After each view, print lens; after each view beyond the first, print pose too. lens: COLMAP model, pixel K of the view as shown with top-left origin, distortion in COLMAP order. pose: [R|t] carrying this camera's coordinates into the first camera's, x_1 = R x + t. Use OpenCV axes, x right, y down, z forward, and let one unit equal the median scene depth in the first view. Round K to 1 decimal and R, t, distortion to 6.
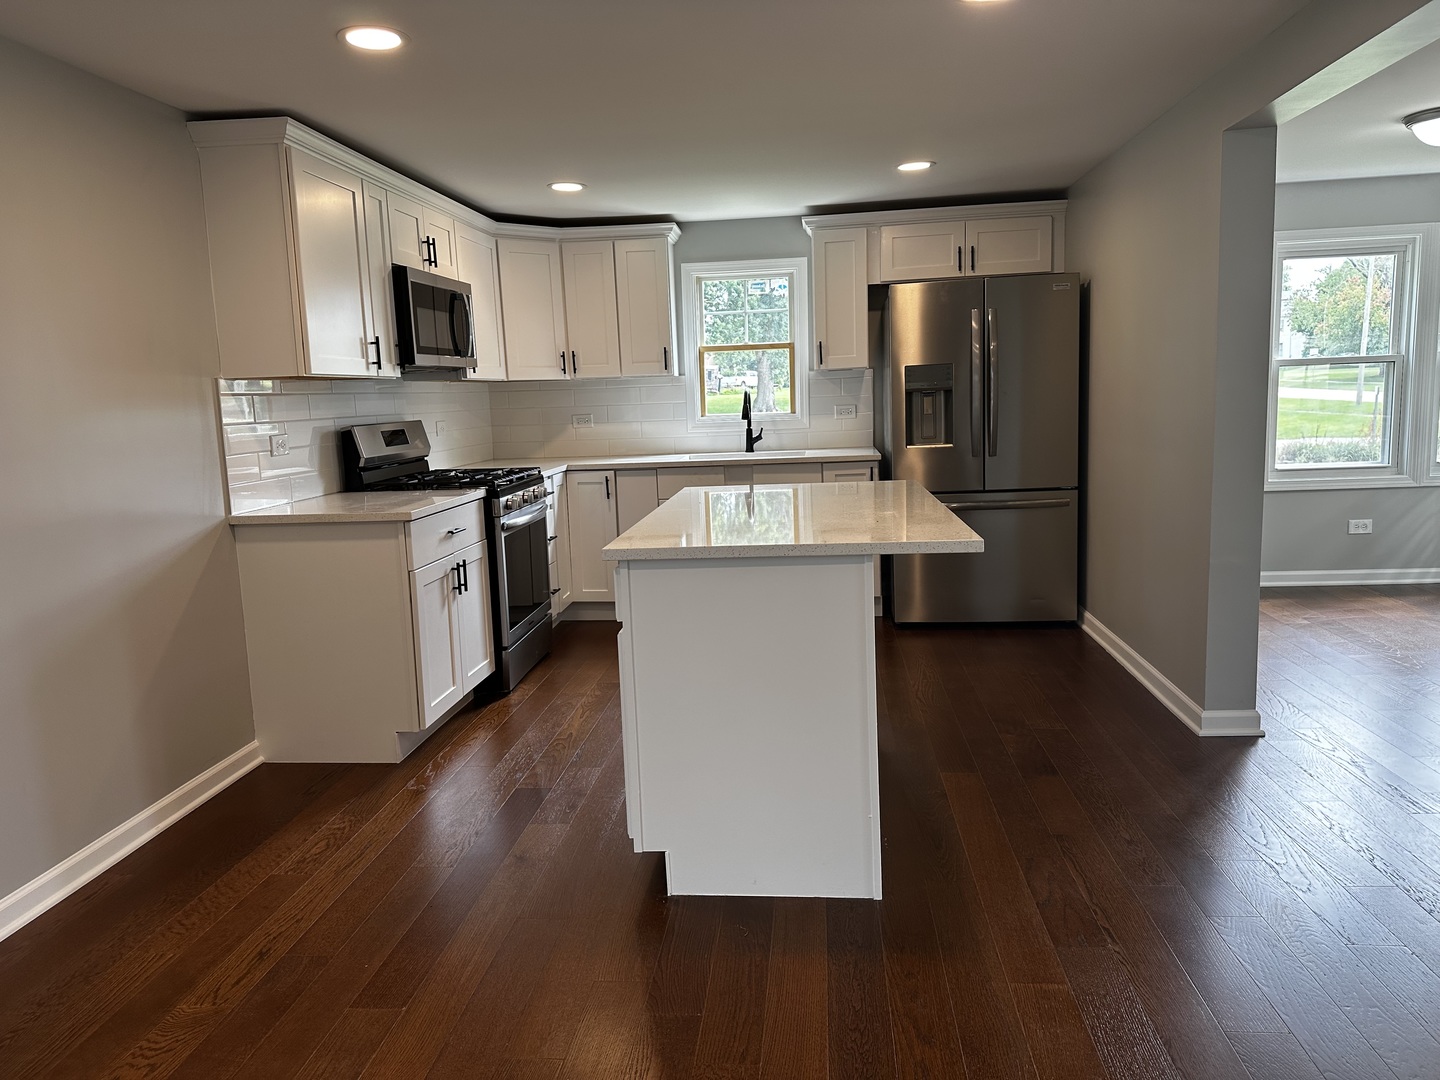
lens RADIAL K [[1016.3, 0, 727.2], [0, 1016.3, 505.5], [0, 0, 1]] dist [0.031015, -0.028447]
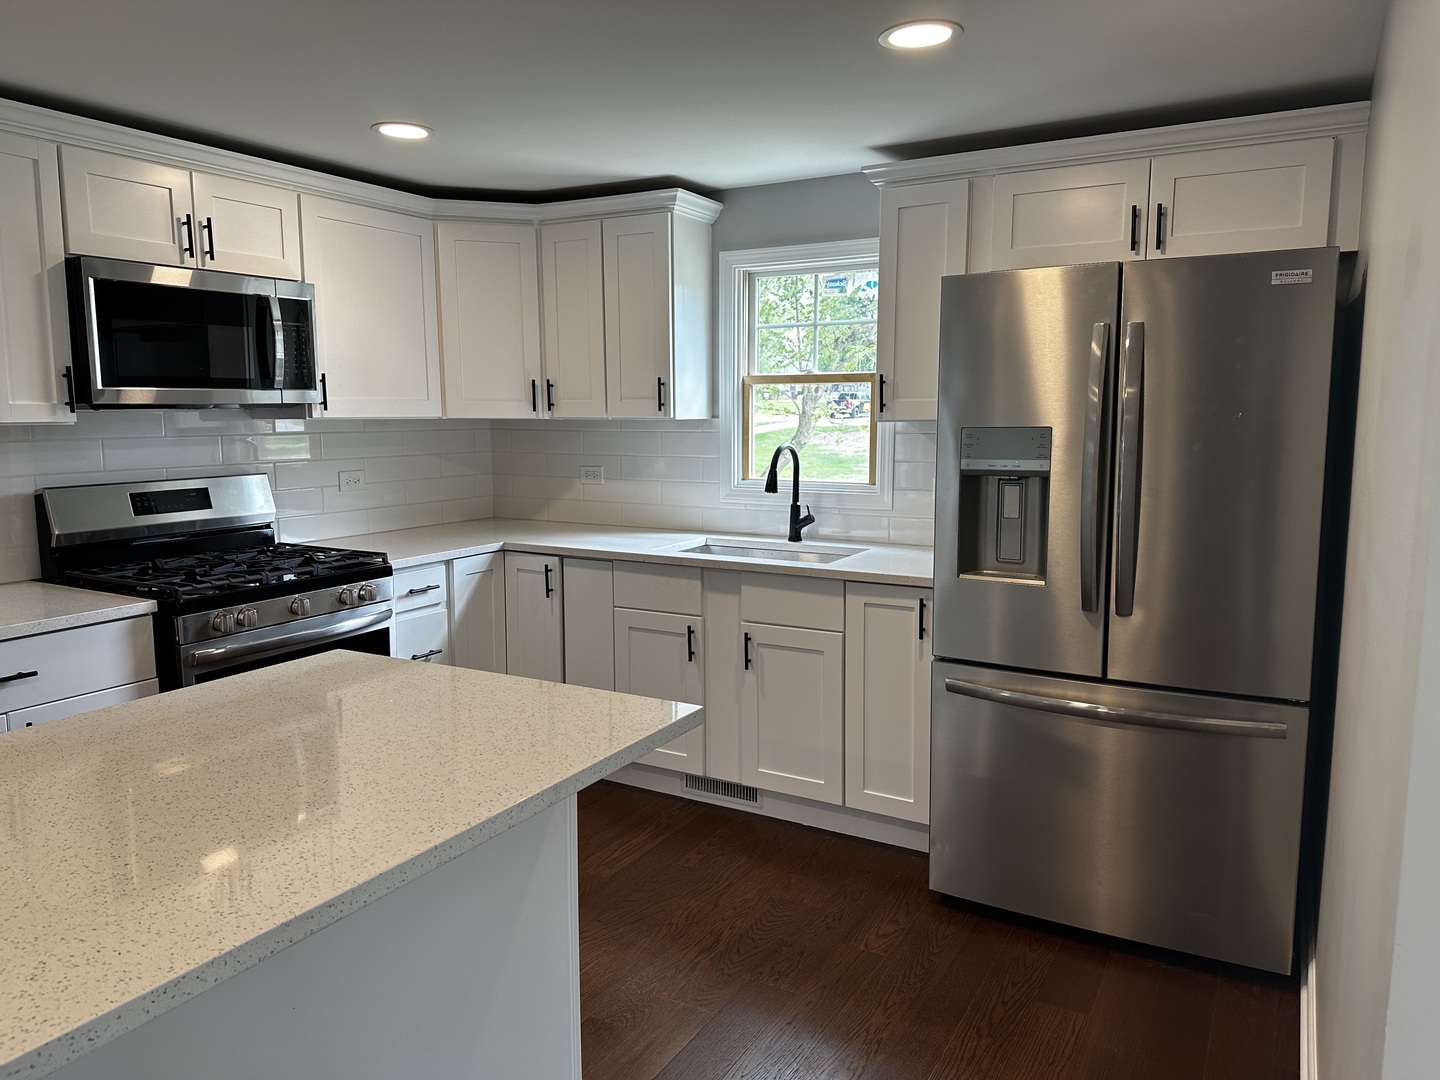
lens RADIAL K [[1016.3, 0, 720.8], [0, 1016.3, 532.8], [0, 0, 1]] dist [0.031015, -0.028447]
pose [[0.909072, 0.088016, -0.407236, 0.256717], [-0.079106, 0.996115, 0.038702, -0.082904], [0.409060, -0.002968, 0.912503, 0.405271]]
